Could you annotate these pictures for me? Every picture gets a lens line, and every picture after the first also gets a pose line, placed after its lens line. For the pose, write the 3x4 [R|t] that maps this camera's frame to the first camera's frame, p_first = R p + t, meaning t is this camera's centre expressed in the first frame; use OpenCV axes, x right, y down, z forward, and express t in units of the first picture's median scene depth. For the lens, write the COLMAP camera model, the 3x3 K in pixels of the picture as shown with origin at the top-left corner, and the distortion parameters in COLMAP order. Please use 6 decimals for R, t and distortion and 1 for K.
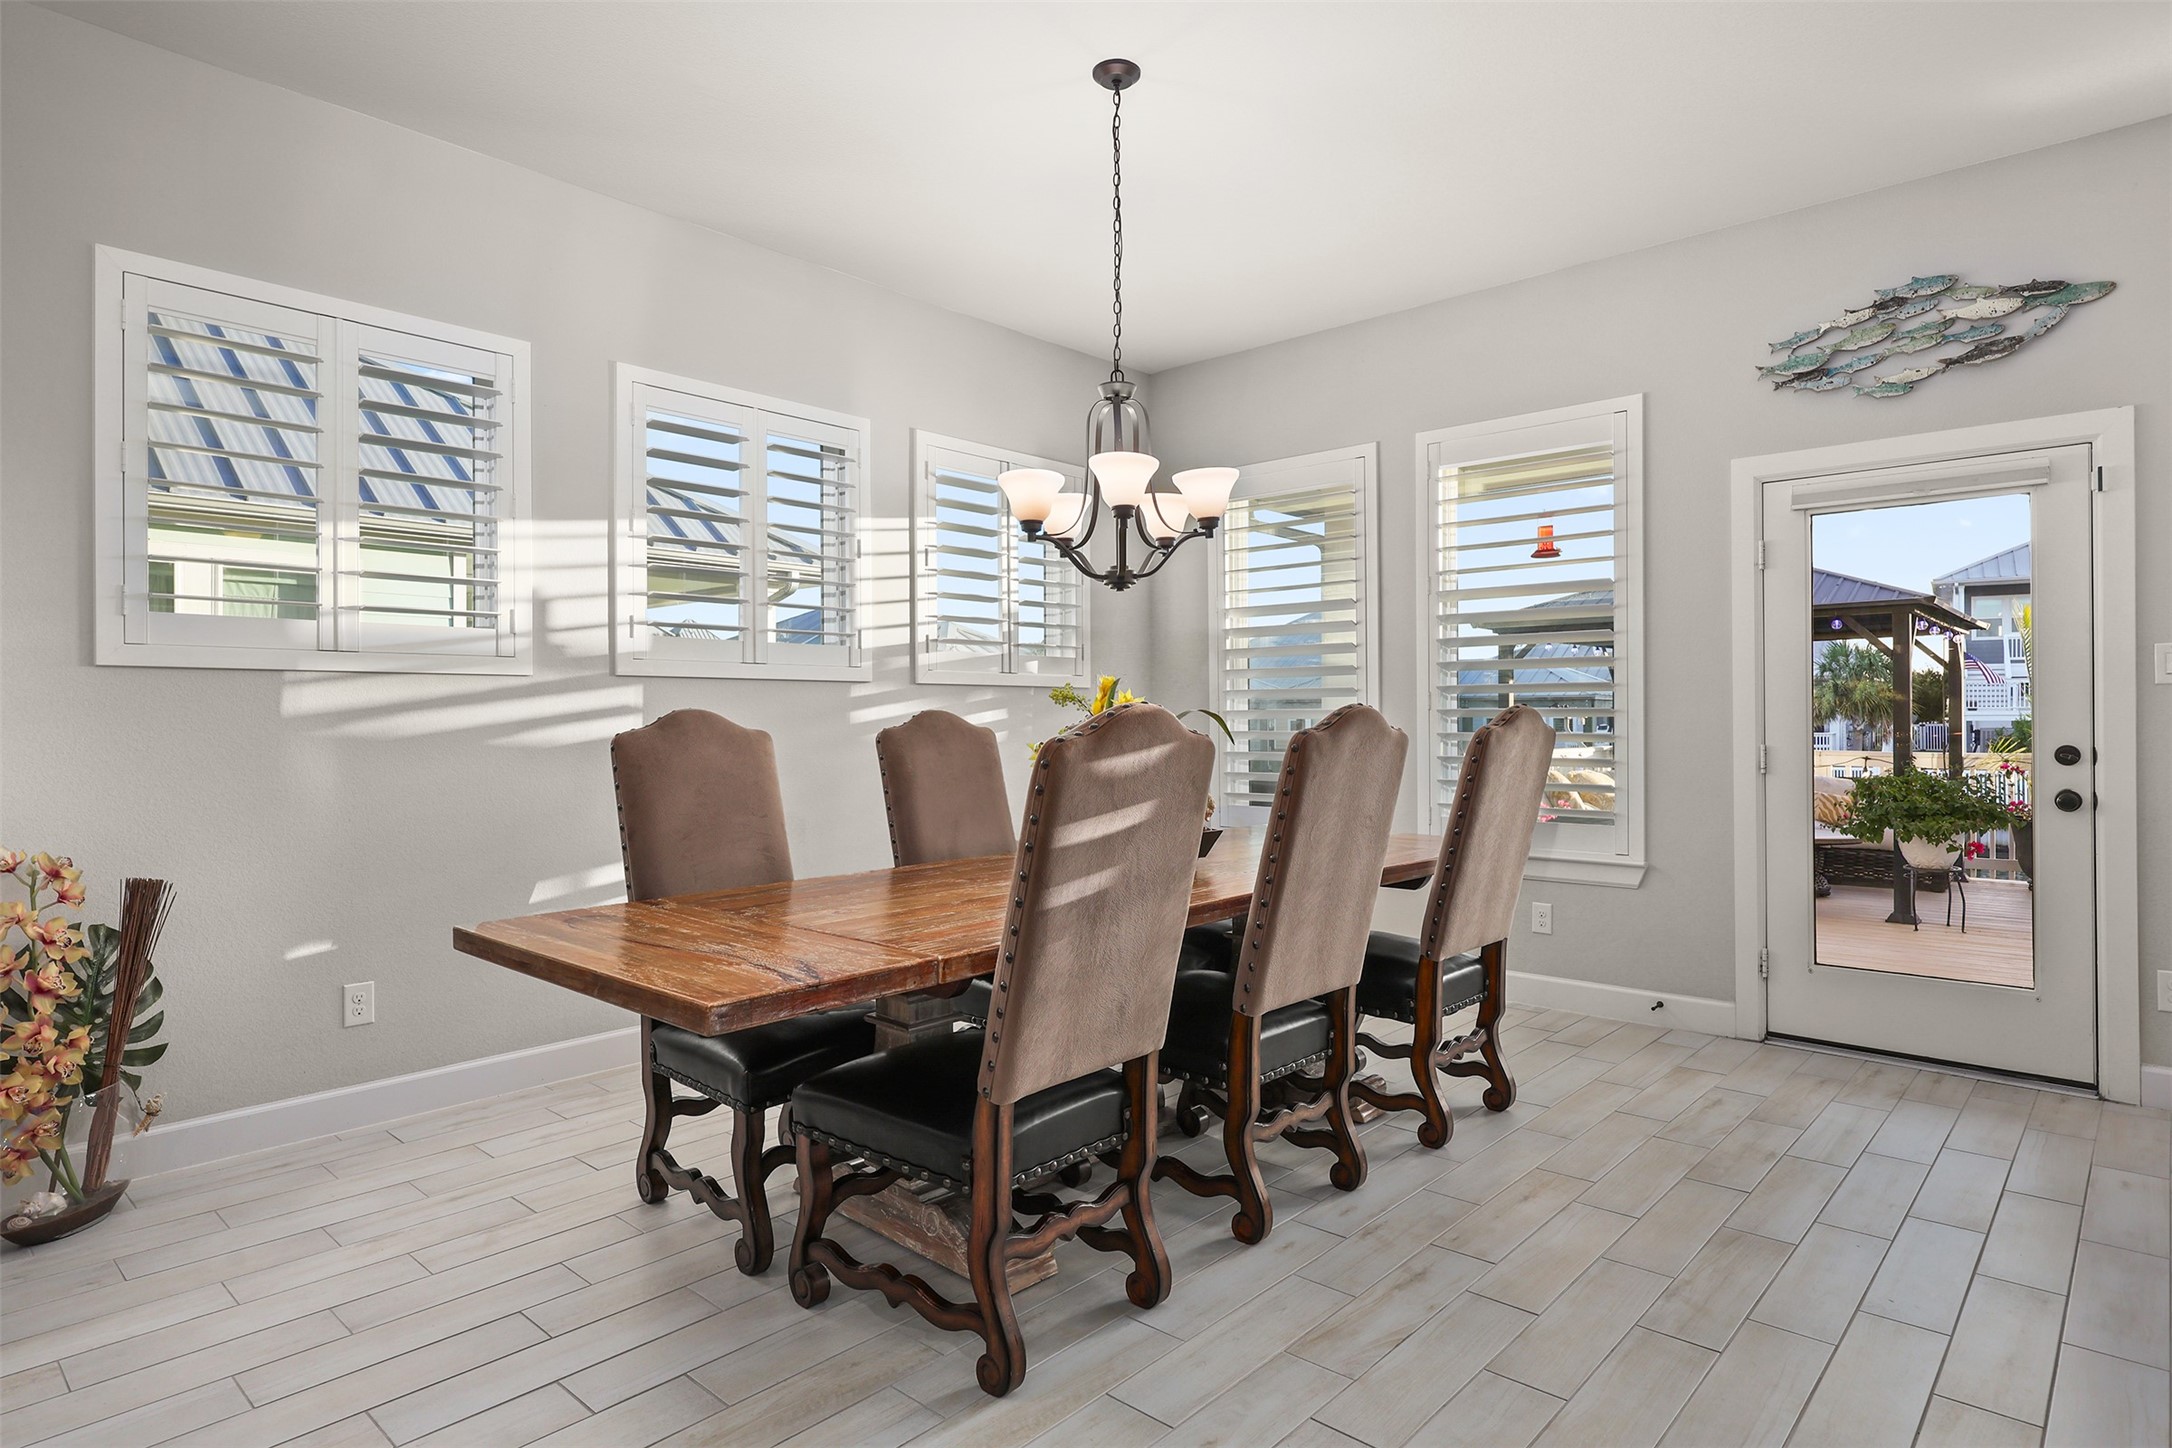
lens RADIAL K [[1170.5, 0, 1089.8], [0, 1170.5, 712.0], [0, 0, 1]] dist [0.000929, 0.000602]
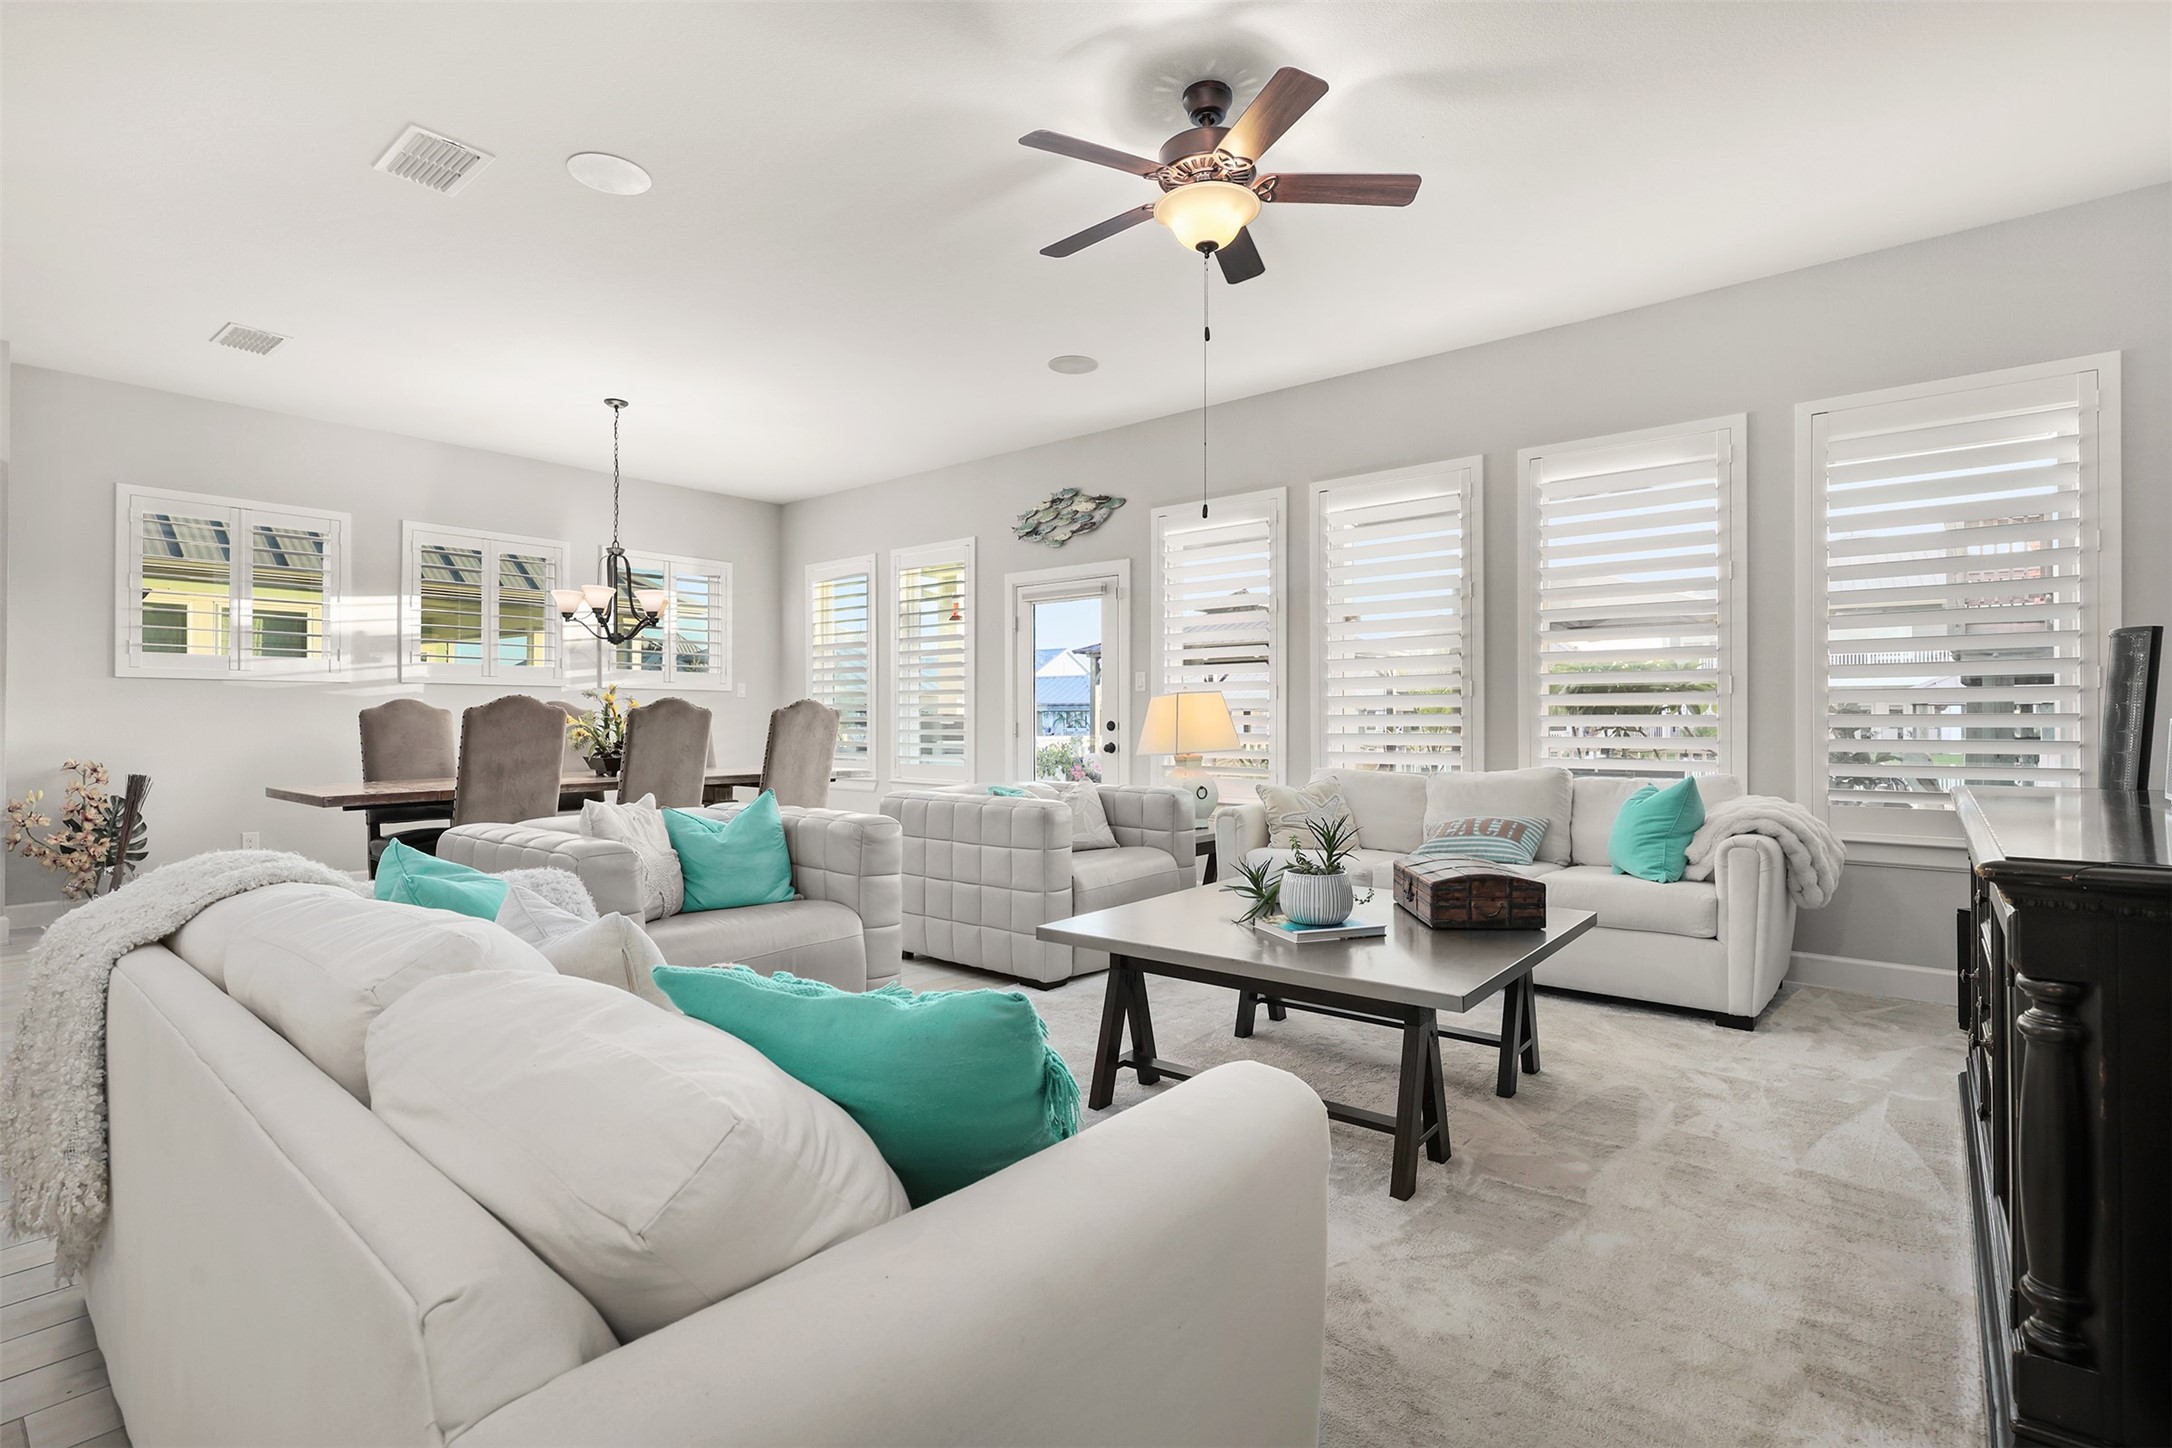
lens RADIAL K [[1010.2, 0, 1081.9], [0, 1010.2, 713.2], [0, 0, 1]] dist [-0.000328, 0.000448]
pose [[0.999055, 0.004644, 0.043212, 0.795697], [-0.004421, 0.999976, -0.005254, 0.027479], [-0.043236, 0.005058, 0.999052, -0.875750]]
